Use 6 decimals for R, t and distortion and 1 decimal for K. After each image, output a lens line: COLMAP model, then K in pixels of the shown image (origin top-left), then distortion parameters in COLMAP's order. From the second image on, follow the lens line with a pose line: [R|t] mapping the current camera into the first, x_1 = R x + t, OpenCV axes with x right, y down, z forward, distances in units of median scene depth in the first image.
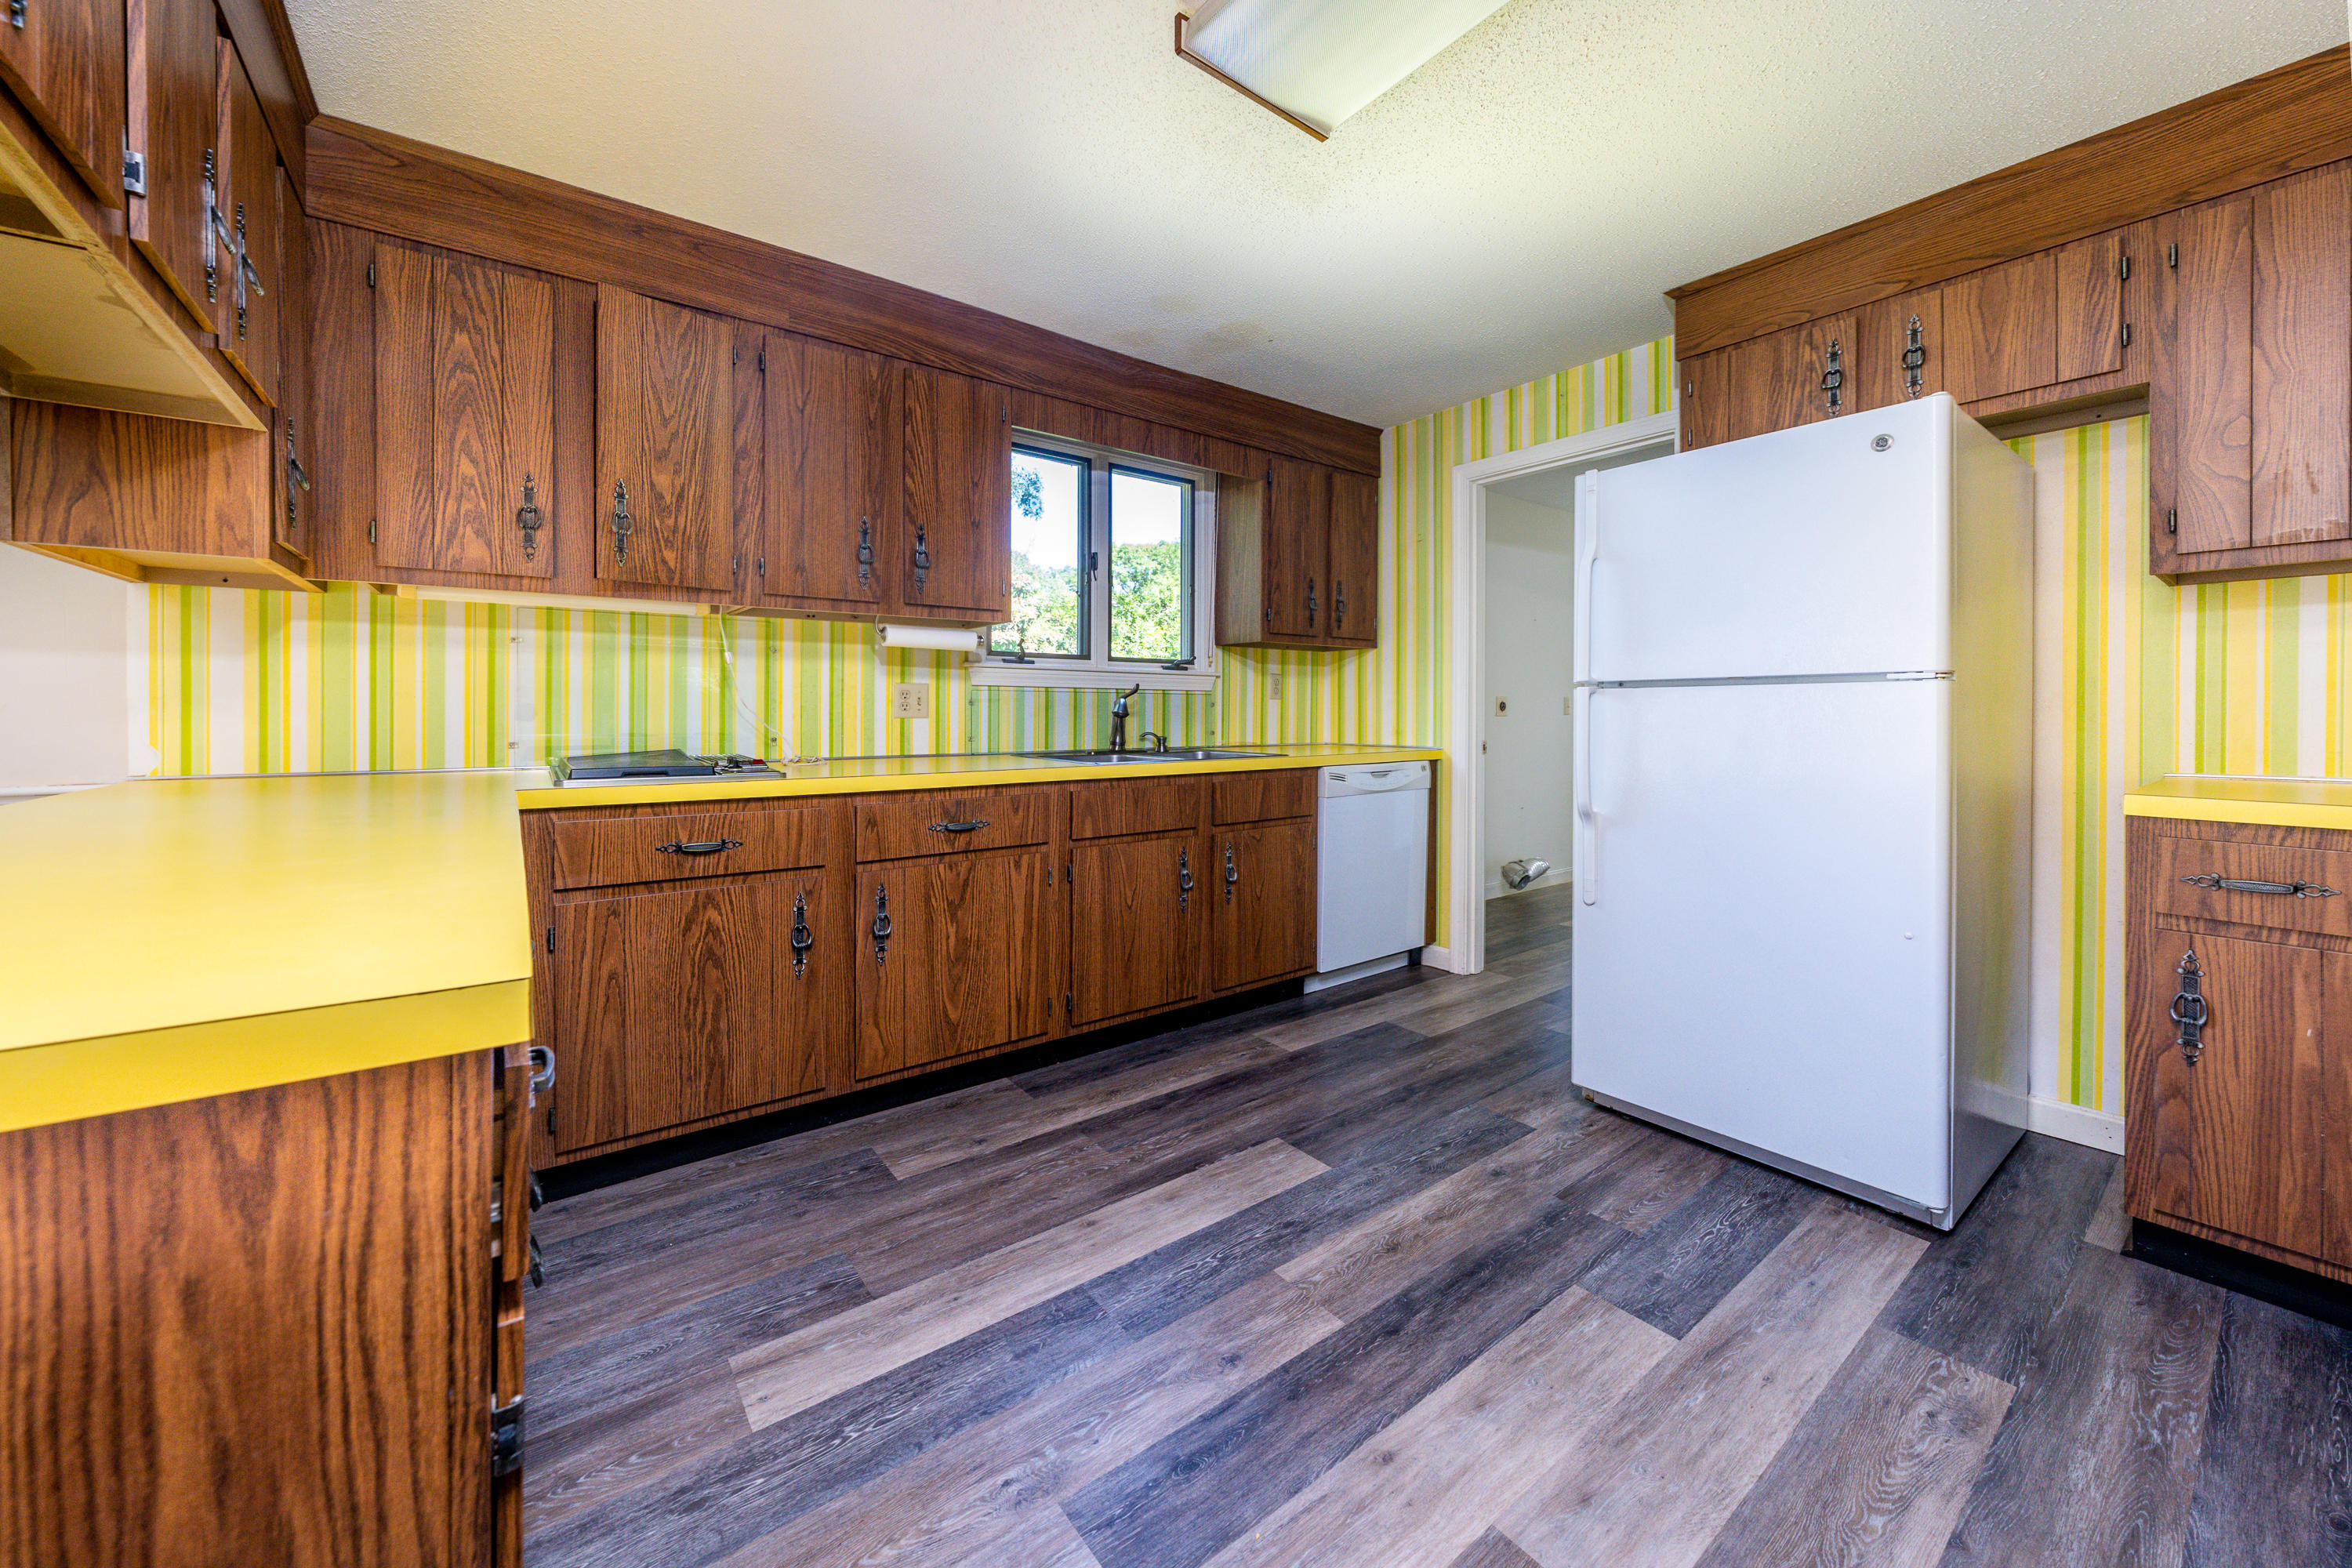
lens RADIAL K [[864.9, 0, 1162.6], [0, 864.9, 733.3], [0, 0, 1]] dist [-0.000599, 0.000786]
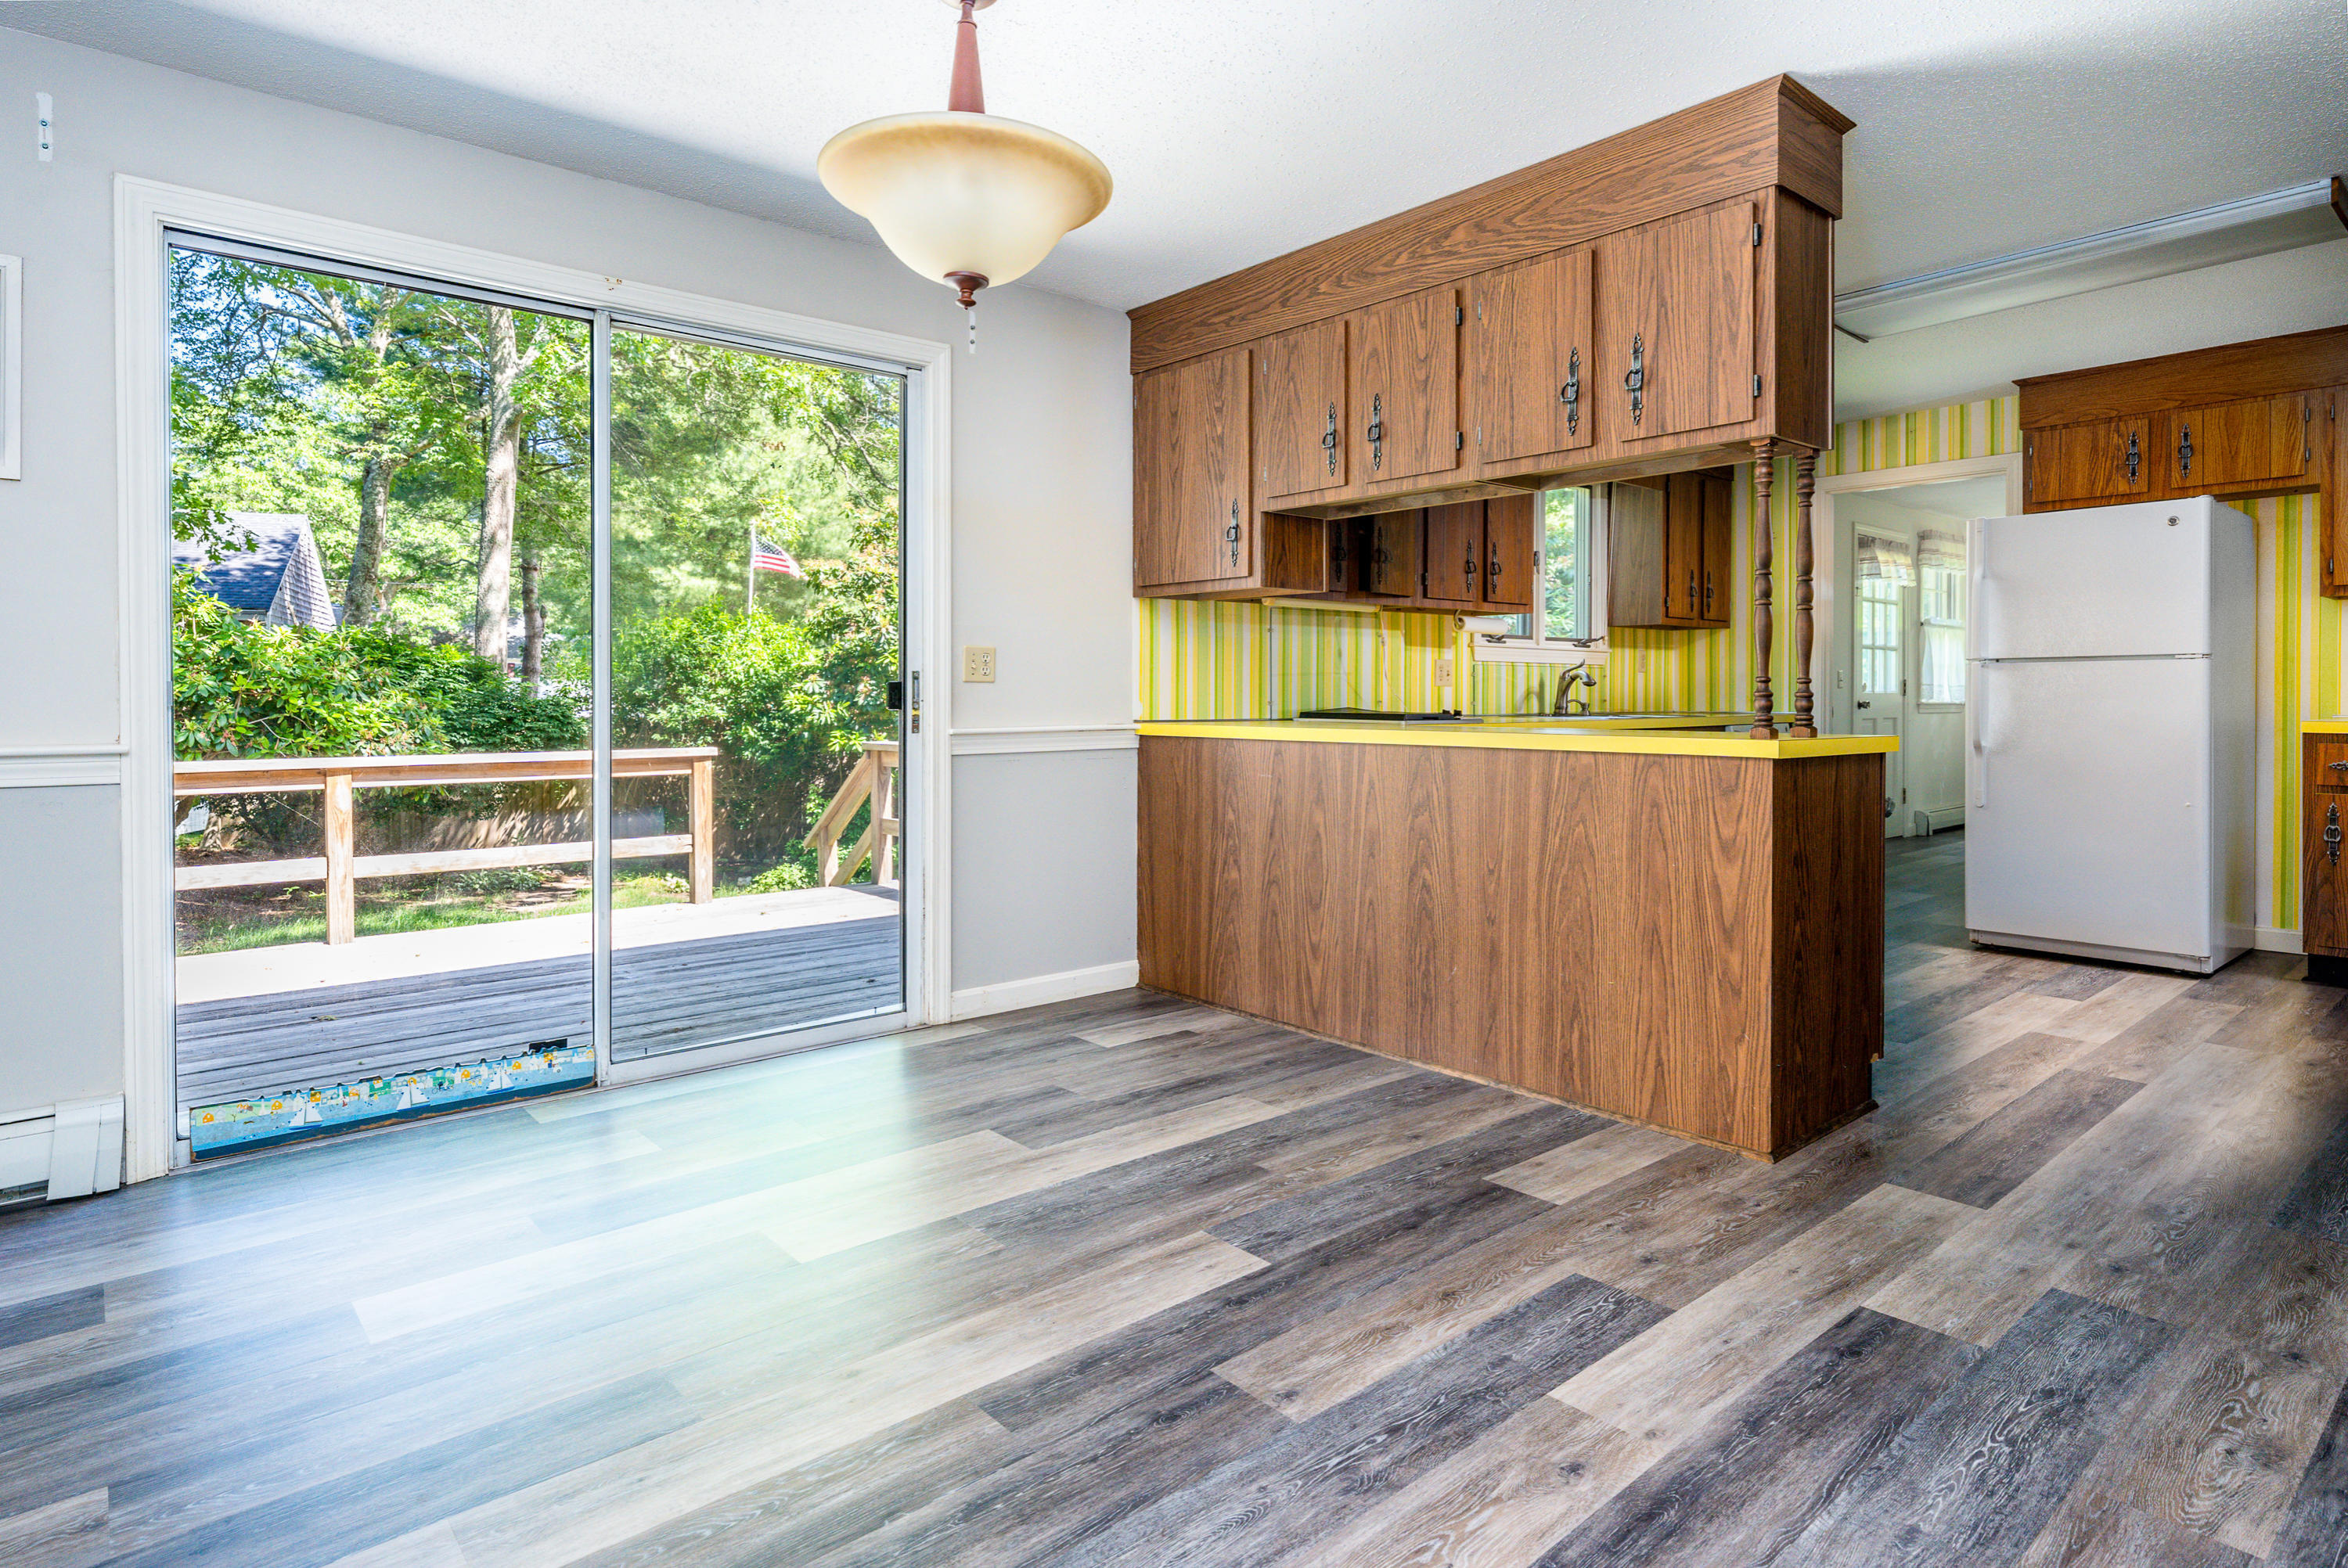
lens RADIAL K [[1316.4, 0, 1106.4], [0, 1316.4, 711.3], [0, 0, 1]] dist [0.004435, 0.000228]
pose [[0.997449, -0.005636, 0.071156, -1.273382], [0.005200, 0.999967, 0.006314, 0.012048], [-0.071189, -0.005928, 0.997445, -1.269867]]
